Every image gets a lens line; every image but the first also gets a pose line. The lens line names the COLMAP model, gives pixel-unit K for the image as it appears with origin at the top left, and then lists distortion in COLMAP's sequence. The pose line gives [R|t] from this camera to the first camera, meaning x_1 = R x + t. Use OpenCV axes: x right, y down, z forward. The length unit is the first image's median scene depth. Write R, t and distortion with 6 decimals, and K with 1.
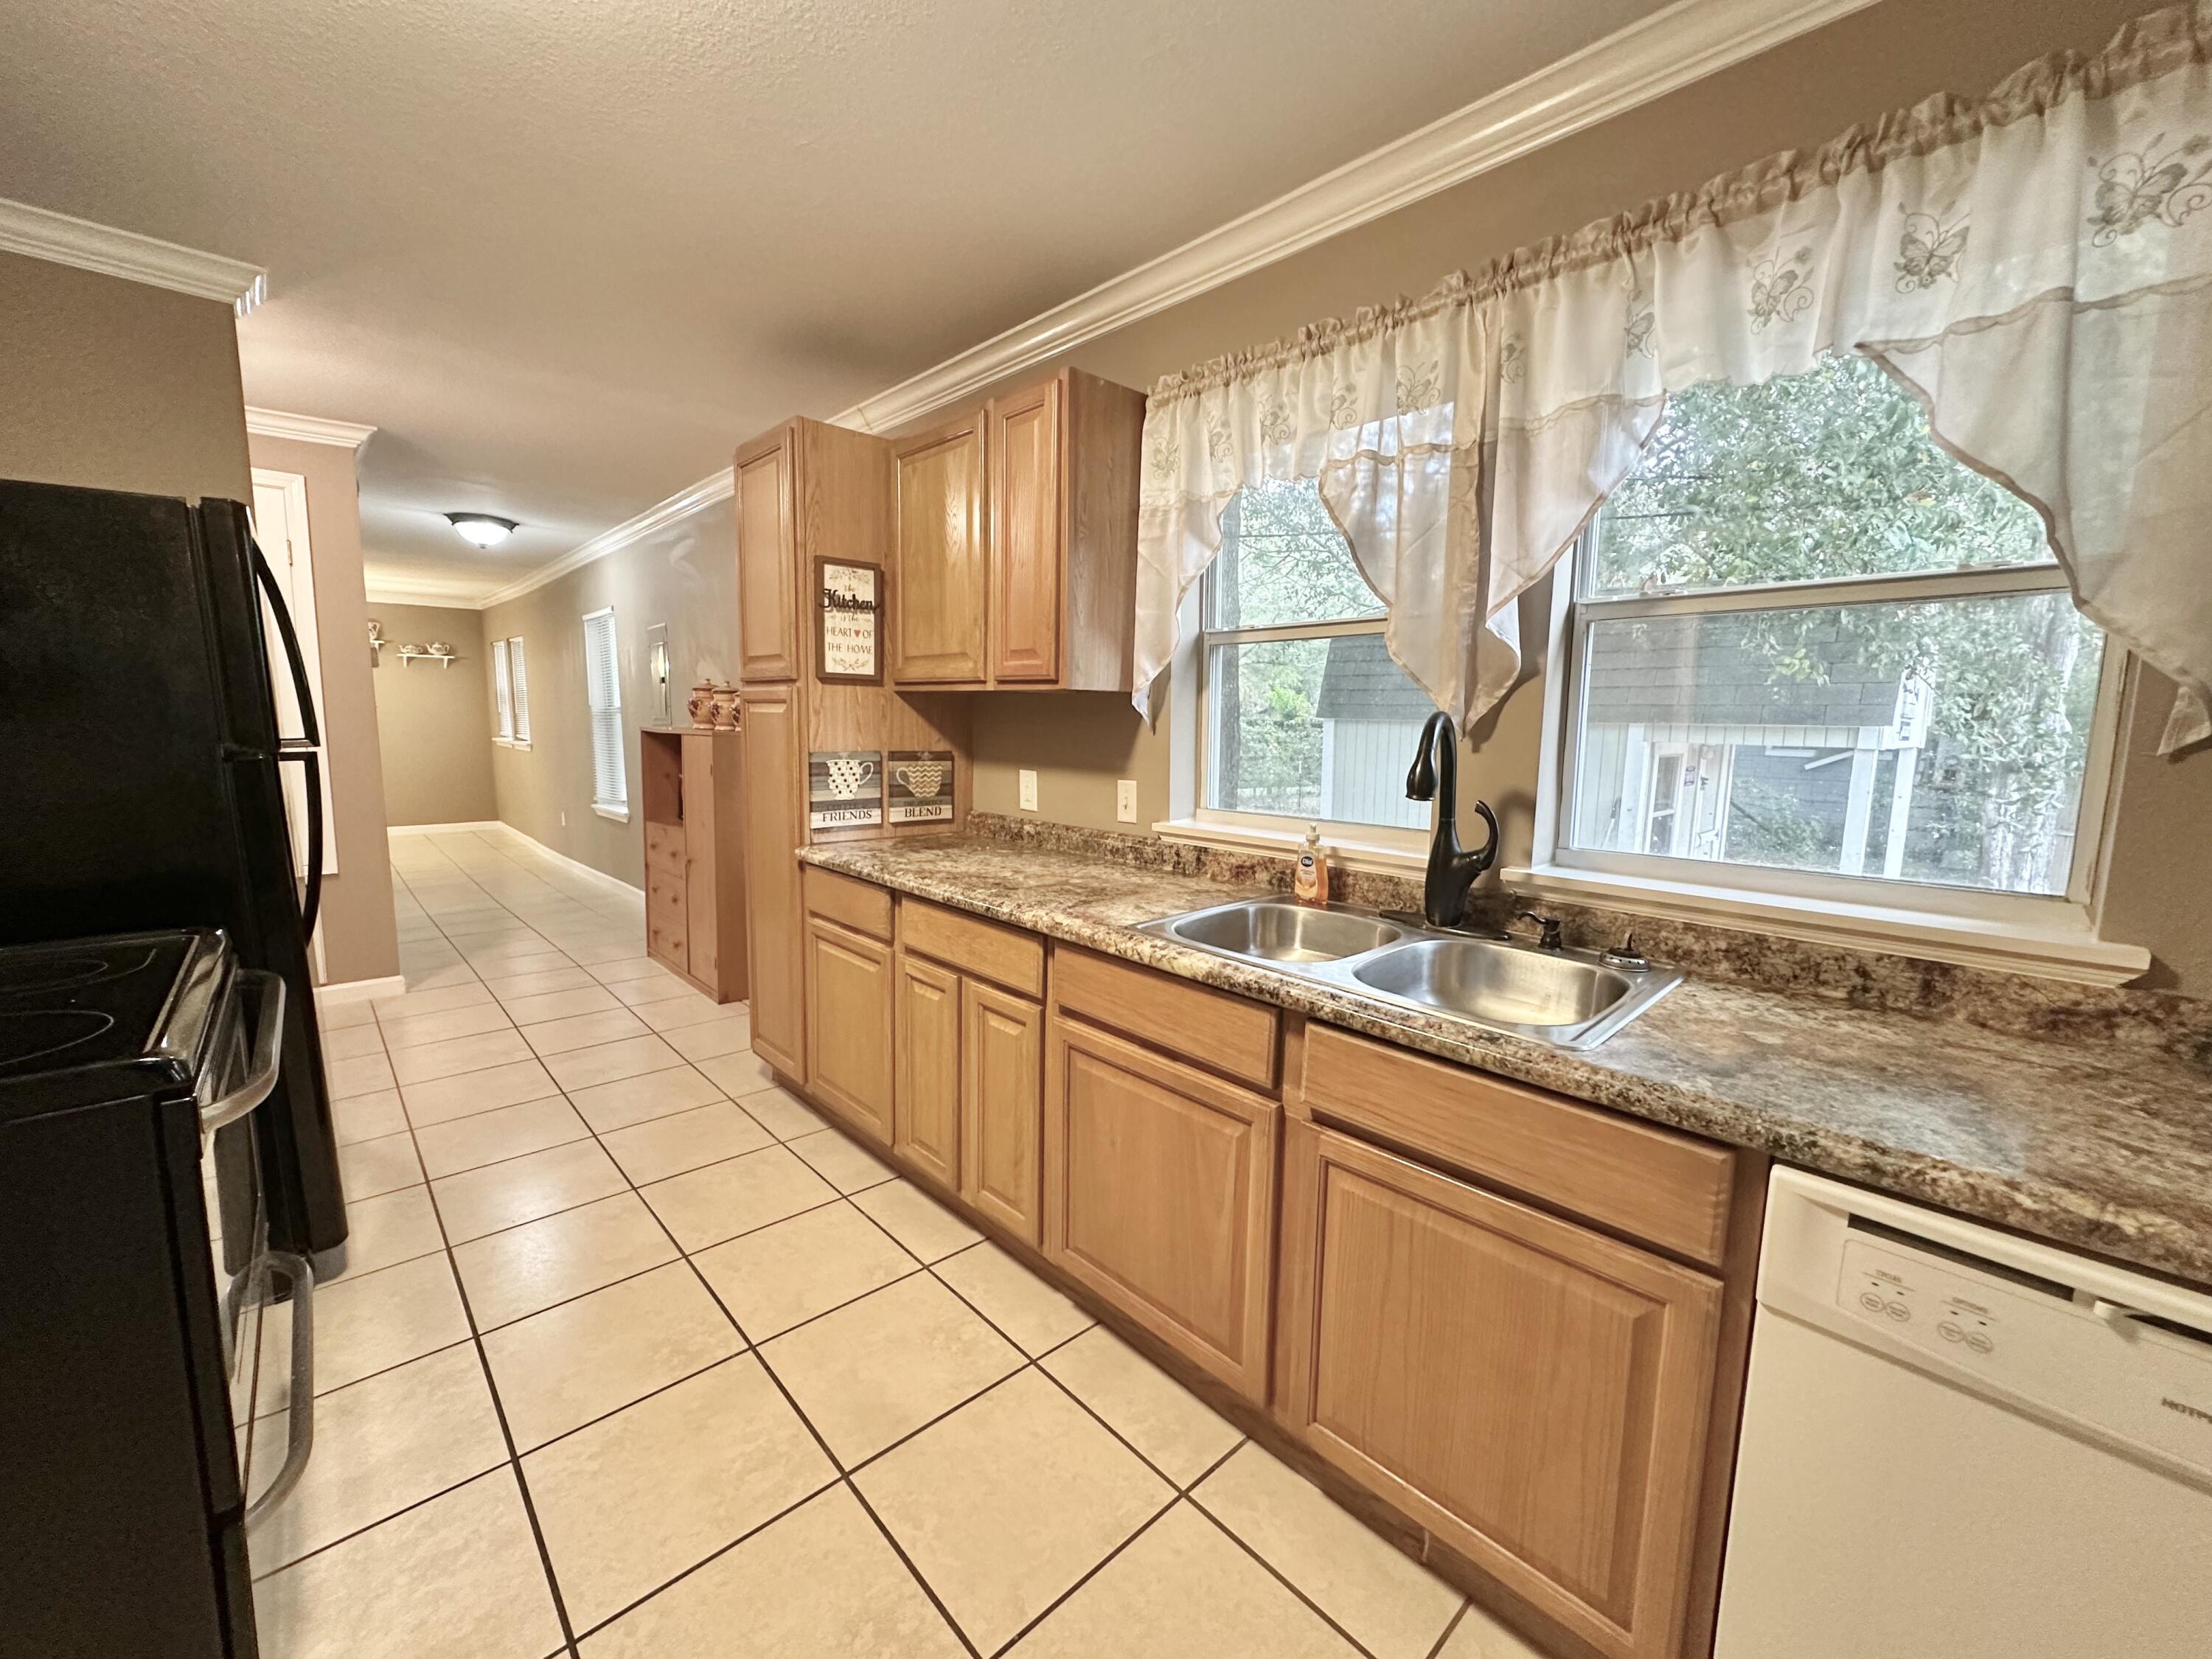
lens RADIAL K [[874.4, 0, 1103.7], [0, 874.4, 824.5], [0, 0, 1]] dist [0.001835, -0.000373]
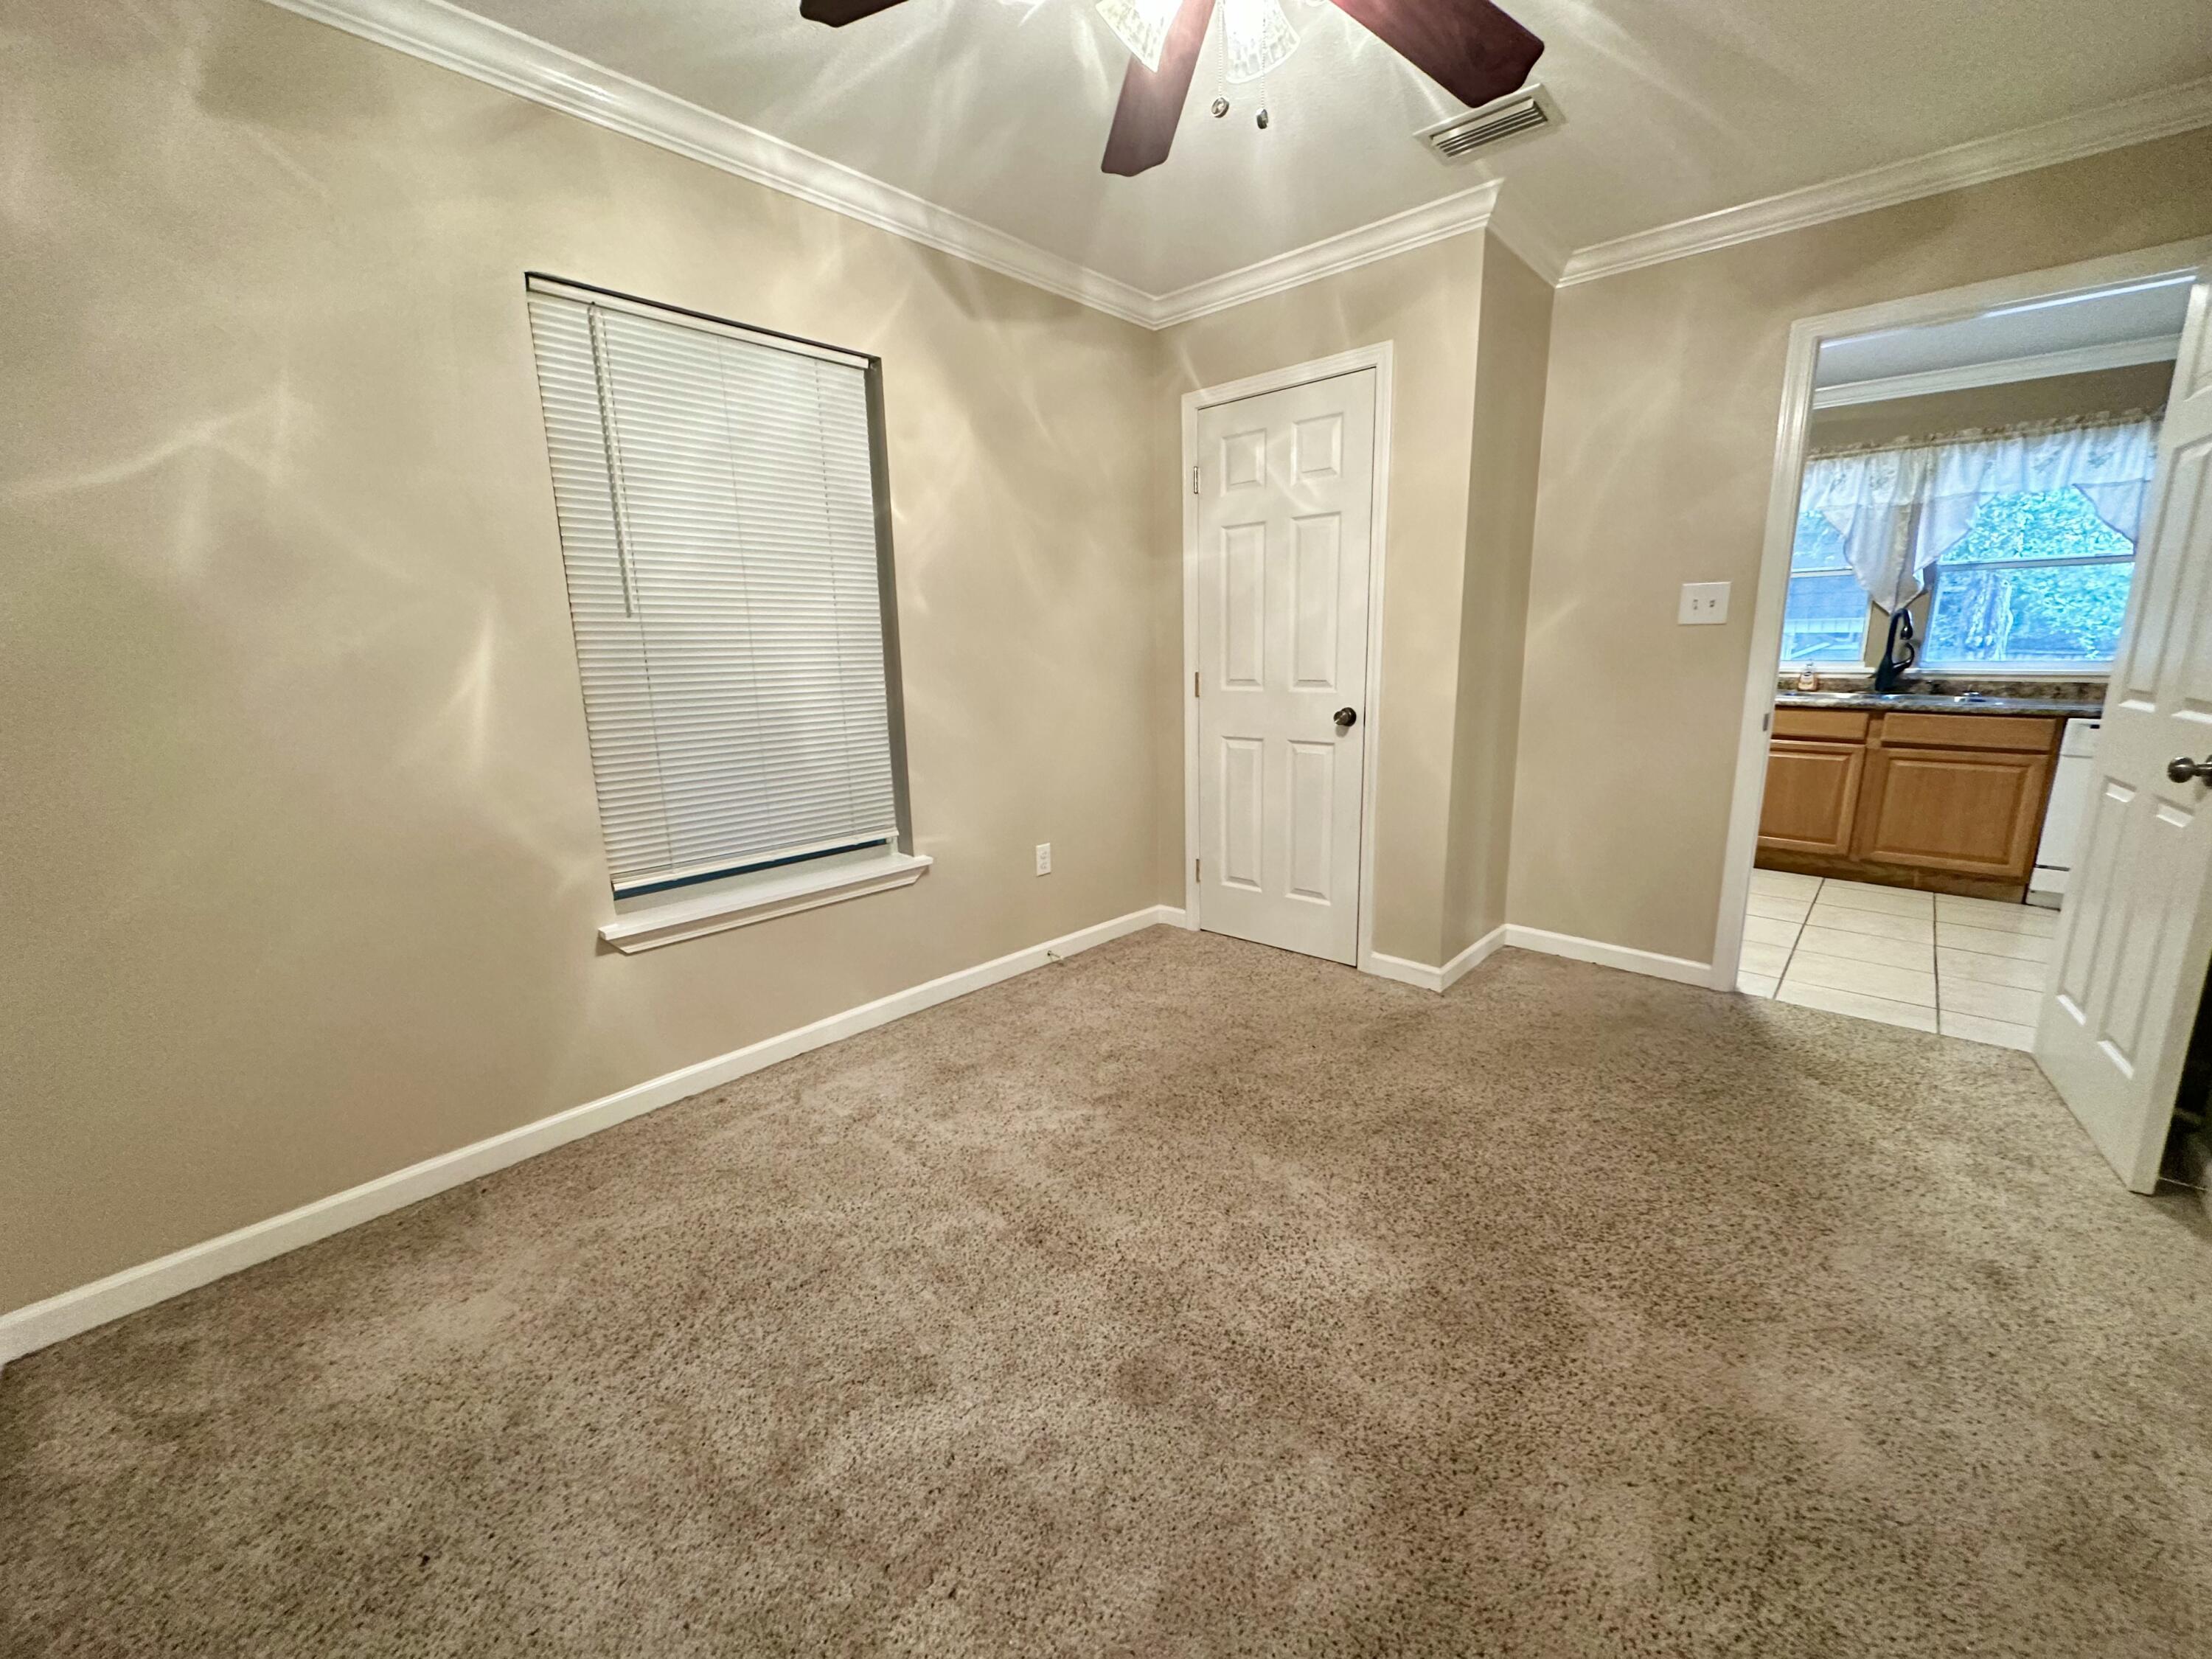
lens RADIAL K [[874.4, 0, 1102.7], [0, 874.4, 831.7], [0, 0, 1]] dist [0.001835, -0.000373]
pose [[0.995985, -0.047629, 0.075797, -2.722180], [0.040512, 0.994860, 0.092807, 0.243185], [-0.079828, -0.089364, 0.992795, -1.831389]]
